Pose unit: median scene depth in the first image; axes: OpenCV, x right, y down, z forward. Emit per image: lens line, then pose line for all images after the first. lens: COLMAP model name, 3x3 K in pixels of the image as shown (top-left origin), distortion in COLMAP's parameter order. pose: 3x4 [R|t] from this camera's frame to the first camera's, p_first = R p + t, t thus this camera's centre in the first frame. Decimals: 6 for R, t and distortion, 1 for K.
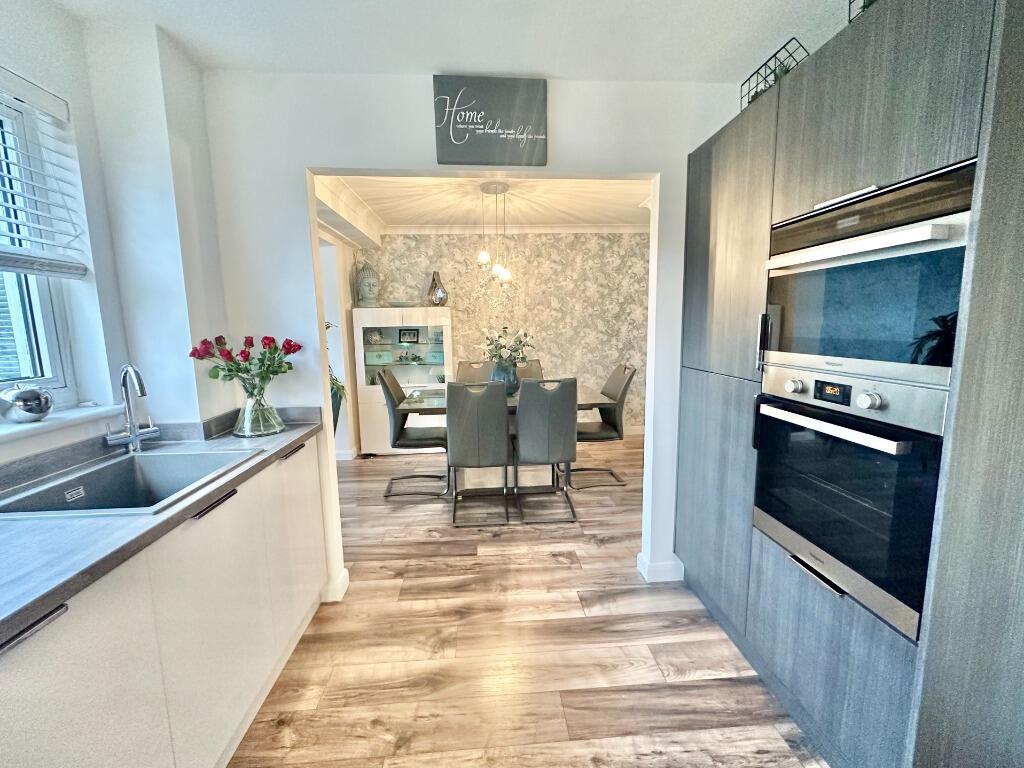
lens RADIAL K [[426.8, 0, 512.0], [0, 426.8, 381.3], [0, 0, 1]] dist [0.001722, 0.000160]
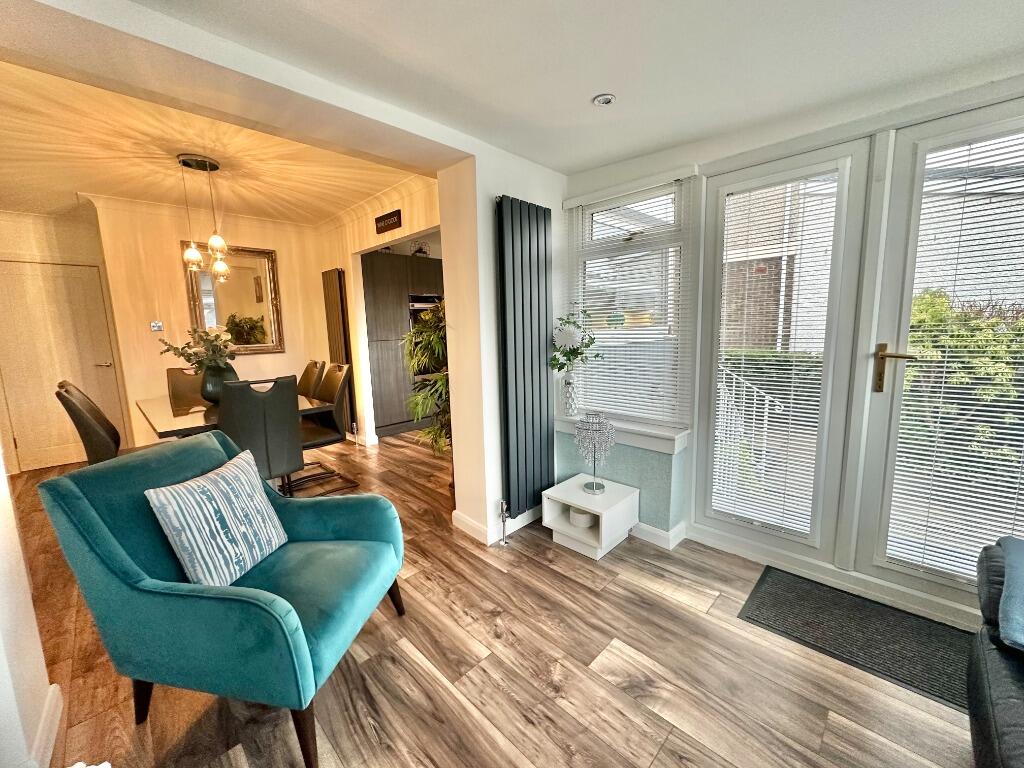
lens RADIAL K [[405.9, 0, 513.0], [0, 405.9, 381.6], [0, 0, 1]] dist [-0.000052, 0.000024]
pose [[-0.657313, -0.069767, 0.750381, -1.370989], [0.139788, 0.967139, 0.212370, -0.138208], [-0.740539, 0.244488, -0.625961, 1.430739]]
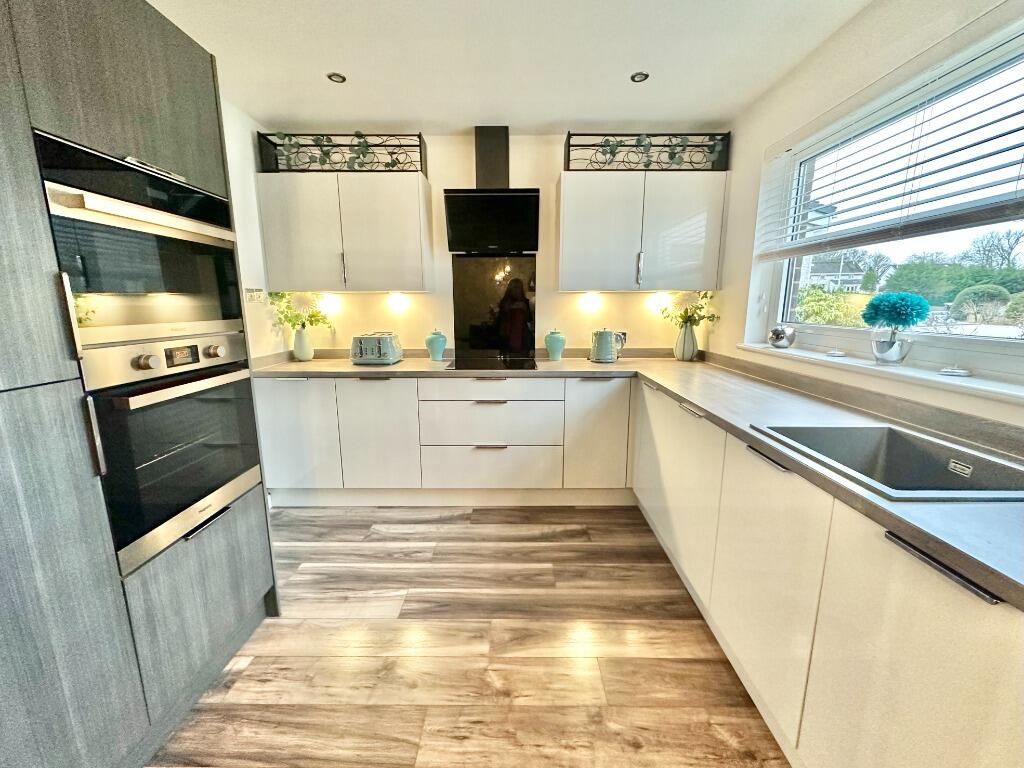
lens RADIAL K [[415.2, 0, 510.2], [0, 415.2, 381.5], [0, 0, 1]] dist [0.000868, 0.000053]
pose [[-0.996077, -0.000909, 0.088482, -0.075753], [0.026895, 0.949532, 0.312516, -0.098994], [-0.084301, 0.313669, -0.945783, 0.880641]]
